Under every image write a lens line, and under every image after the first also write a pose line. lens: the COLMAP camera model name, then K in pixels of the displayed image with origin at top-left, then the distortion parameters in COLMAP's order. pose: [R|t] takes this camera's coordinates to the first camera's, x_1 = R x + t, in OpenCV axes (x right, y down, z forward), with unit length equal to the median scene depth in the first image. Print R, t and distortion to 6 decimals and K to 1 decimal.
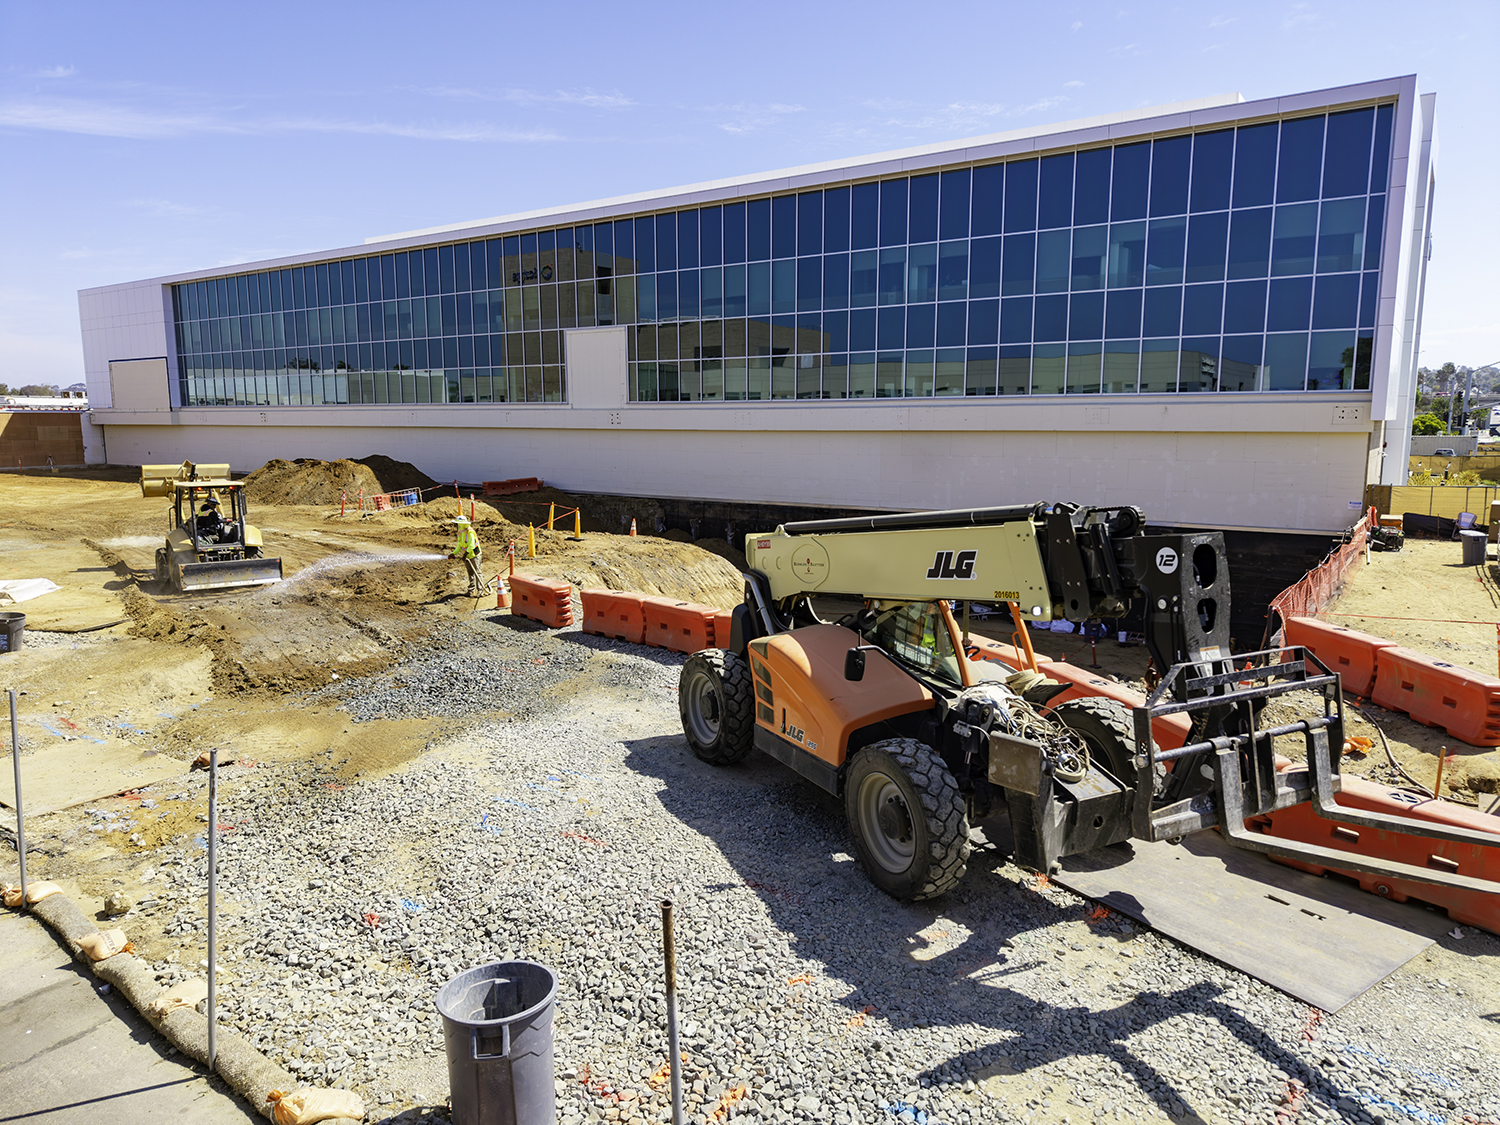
lens RADIAL K [[1029.7, 0, 750.0], [0, 1029.7, 562.5], [0, 0, 1]] dist [0.066341, -0.085976]
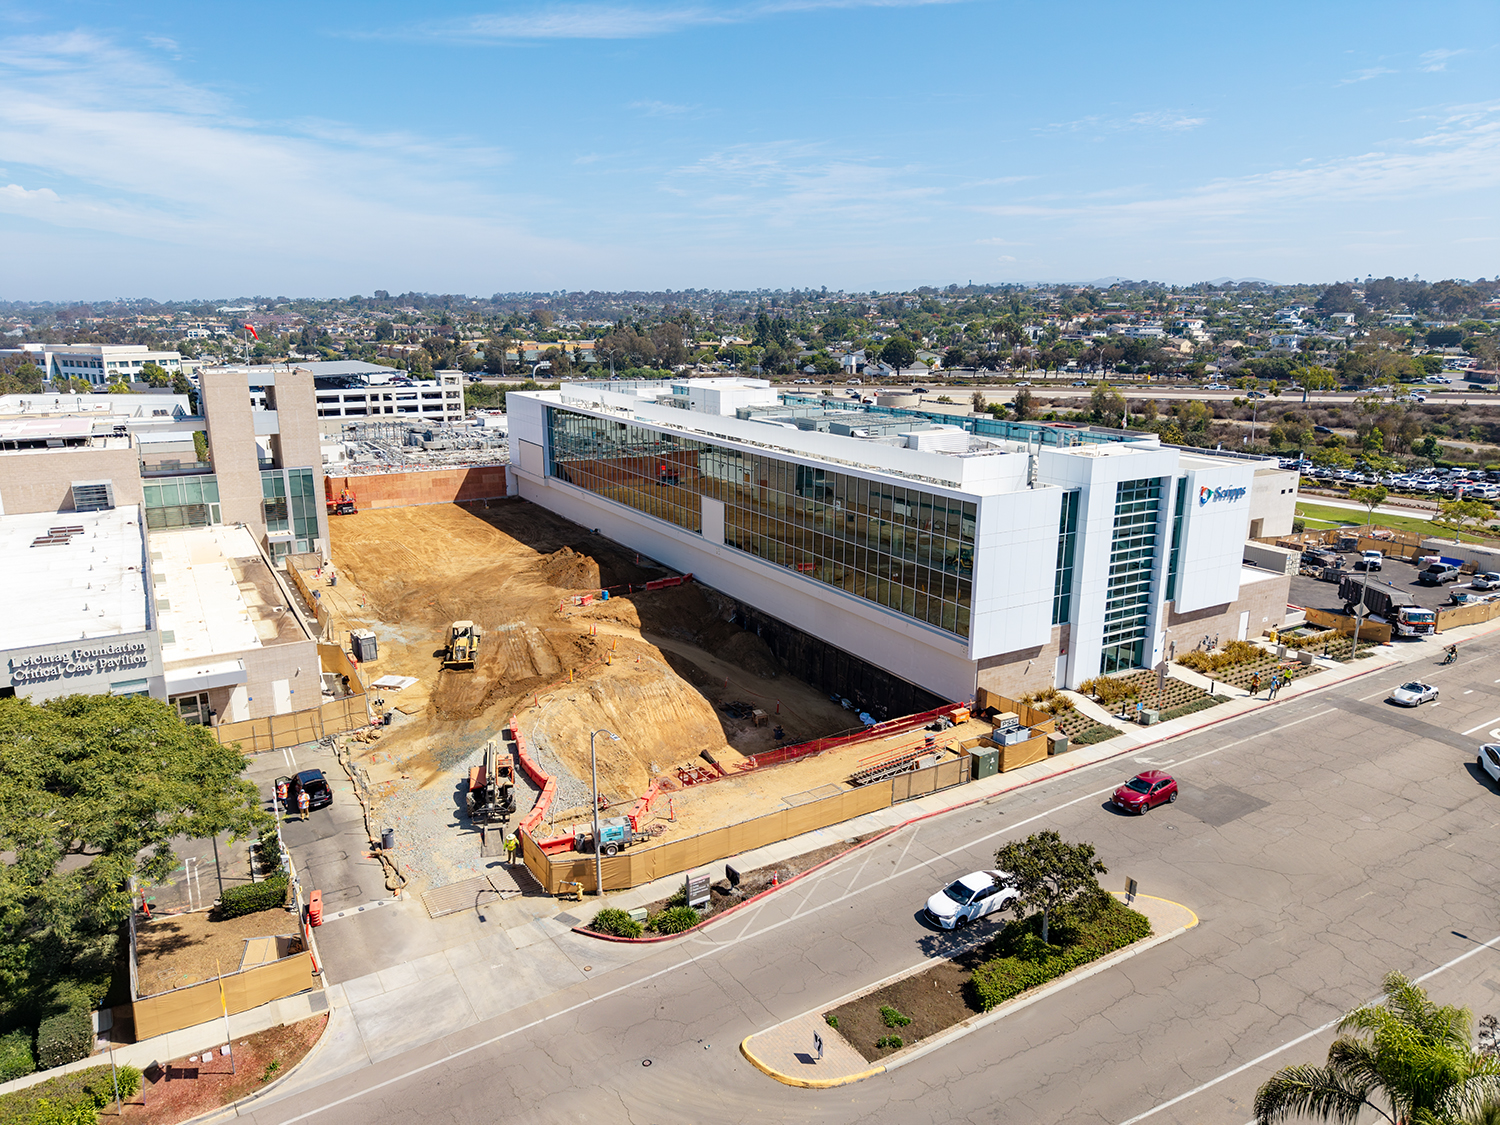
lens RADIAL K [[1029.7, 0, 750.0], [0, 1029.7, 562.5], [0, 0, 1]] dist [0.066341, -0.085976]
pose [[0.914156, 0.105232, -0.391466, 0.622237], [-0.061895, 0.990628, 0.121758, -0.344528], [0.400610, -0.087076, 0.912102, -0.606231]]
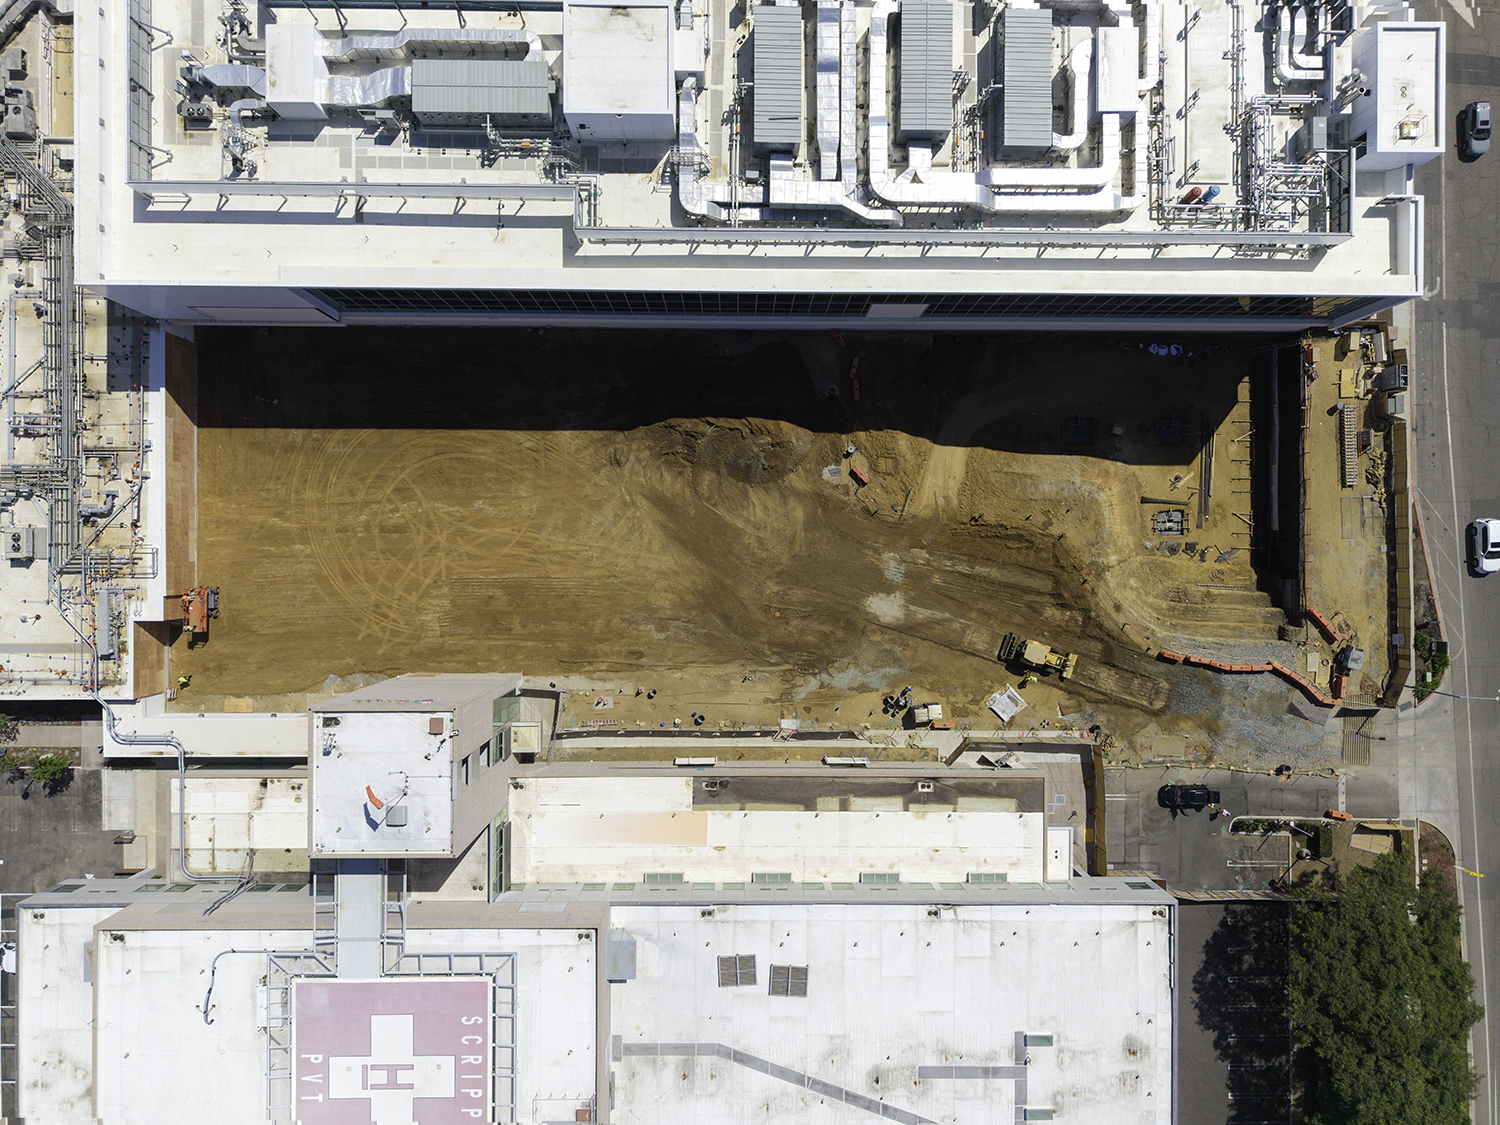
lens RADIAL K [[1029.7, 0, 750.0], [0, 1029.7, 562.5], [0, 0, 1]] dist [0.066341, -0.085976]
pose [[0.817371, -0.575851, 0.017315, -0.567974], [0.039307, 0.085728, 0.995543, -1.673221], [-0.574769, -0.813048, 0.092706, 0.715394]]
